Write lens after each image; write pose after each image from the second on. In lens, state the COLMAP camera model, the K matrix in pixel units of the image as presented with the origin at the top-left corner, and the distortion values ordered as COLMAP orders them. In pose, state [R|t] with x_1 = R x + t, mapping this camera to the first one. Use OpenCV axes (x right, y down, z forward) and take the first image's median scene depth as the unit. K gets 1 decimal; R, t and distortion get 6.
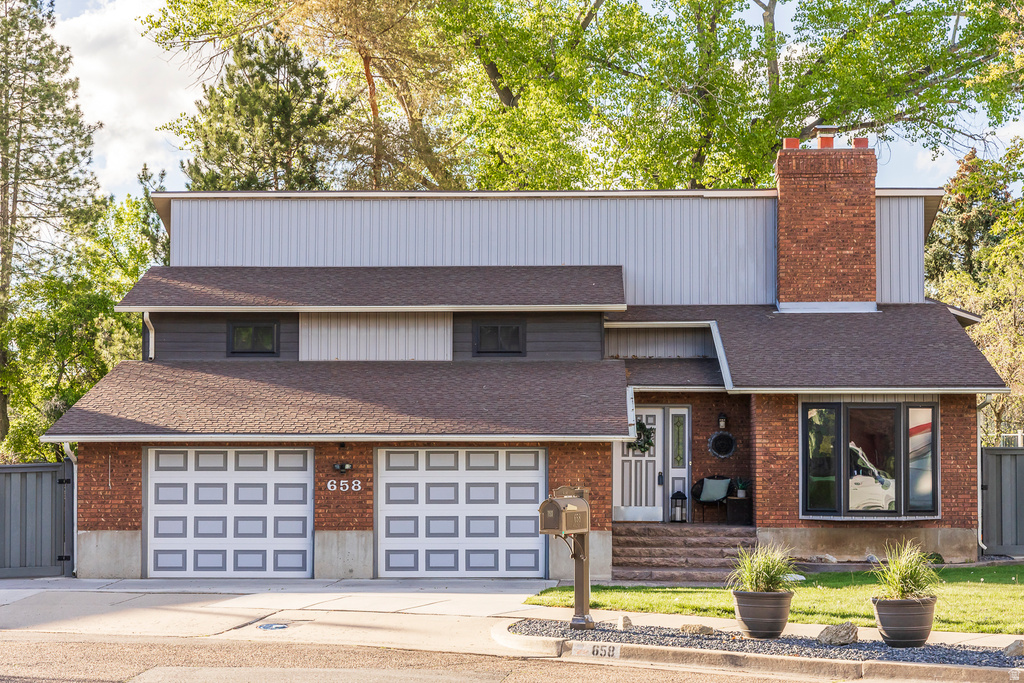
lens RADIAL K [[1983.4, 0, 513.0], [0, 1983.4, 343.3], [0, 0, 1]] dist [0.046700, 0.000000]
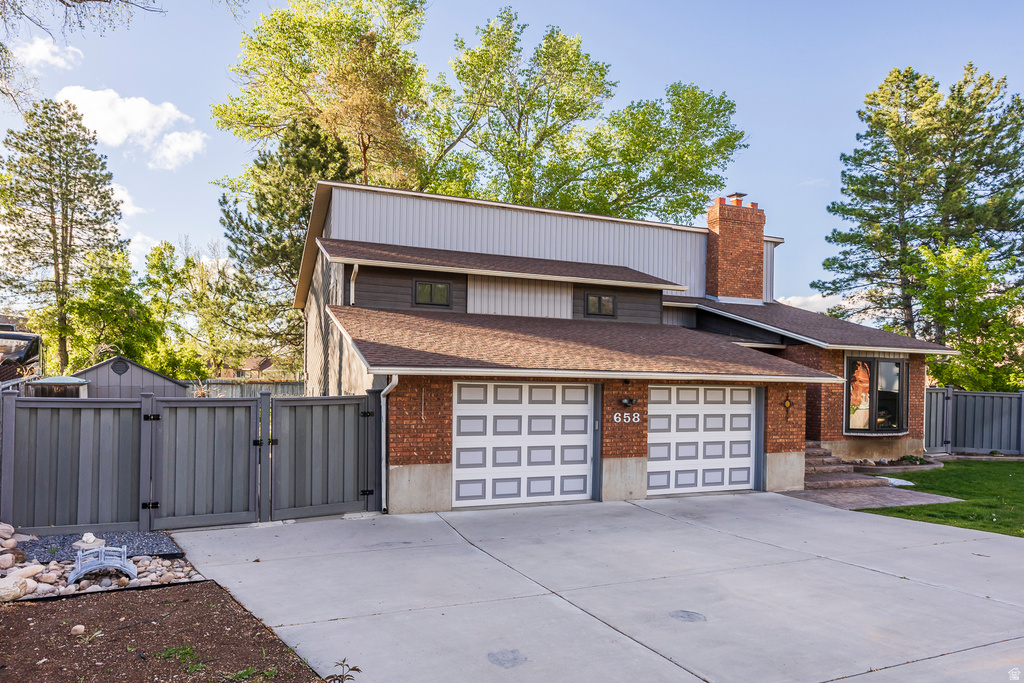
lens RADIAL K [[641.3, 0, 497.1], [0, 641.3, 381.5], [0, 0, 1]] dist [-0.005281, 0.002631]
pose [[0.916739, 0.015001, 0.399204, -0.293992], [-0.040462, 0.997642, 0.055429, 0.033672], [-0.397431, -0.066967, 0.915185, 0.691294]]
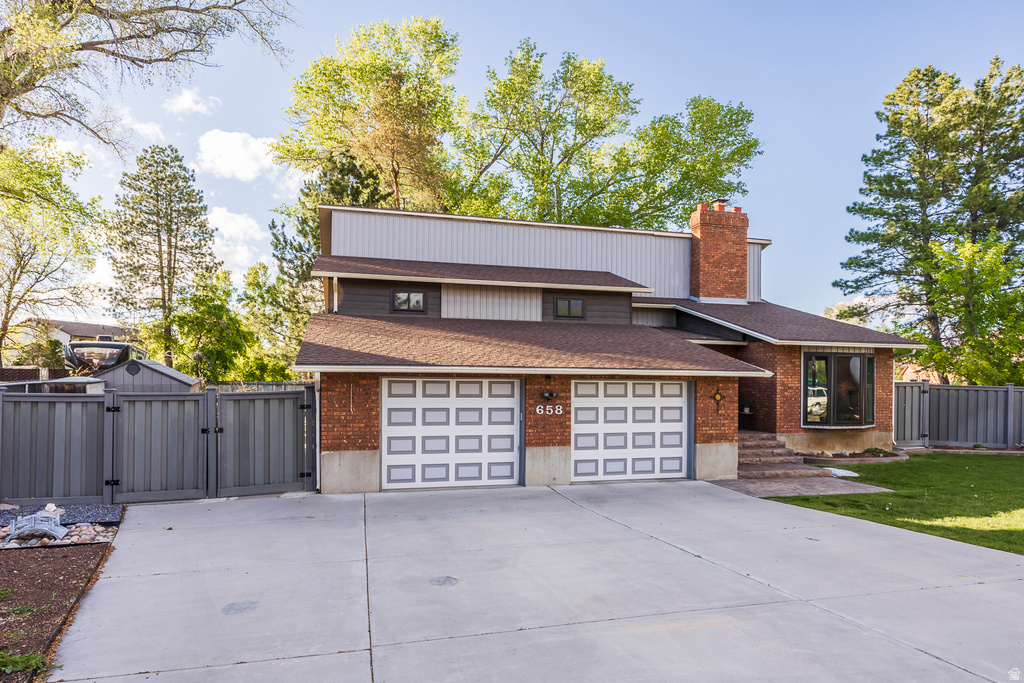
lens RADIAL K [[588.9, 0, 501.3], [0, 588.9, 377.2], [0, 0, 1]] dist [0.004119, -0.001972]
pose [[0.958718, 0.009787, 0.284189, -0.214874], [-0.025496, 0.998341, 0.051633, 0.032974], [-0.283212, -0.056747, 0.957377, 0.653832]]
